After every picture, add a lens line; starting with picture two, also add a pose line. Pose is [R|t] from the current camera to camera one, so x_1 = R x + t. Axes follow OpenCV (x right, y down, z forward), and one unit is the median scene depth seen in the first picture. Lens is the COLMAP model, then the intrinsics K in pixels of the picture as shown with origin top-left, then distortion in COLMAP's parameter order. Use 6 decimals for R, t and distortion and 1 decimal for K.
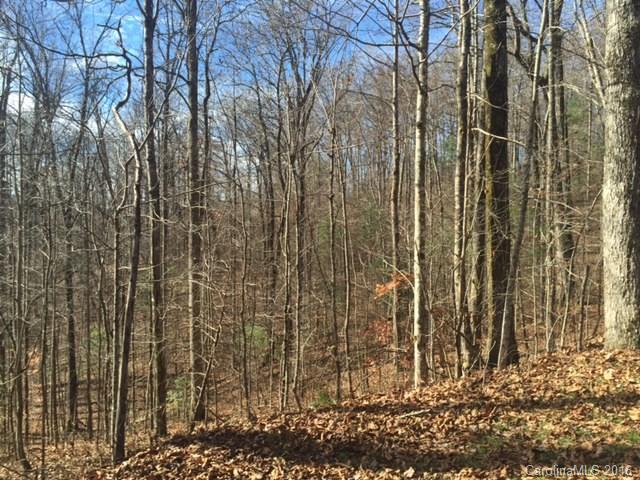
lens RADIAL K [[541.4, 0, 321.6], [0, 541.4, 227.8], [0, 0, 1]] dist [0.083097, -0.110343]
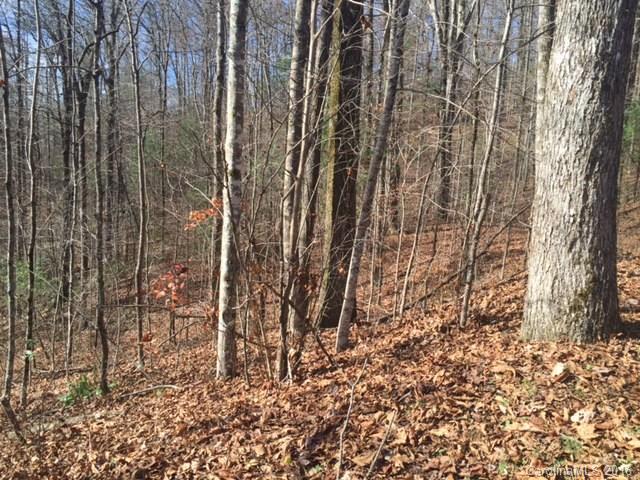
lens RADIAL K [[541.4, 0, 328.3], [0, 541.4, 233.3], [0, 0, 1]] dist [0.083097, -0.110343]
pose [[0.950223, -0.001025, 0.311569, 0.147171], [-0.044195, 0.989440, 0.138043, 0.043850], [-0.308420, -0.144941, 0.940143, 0.578564]]
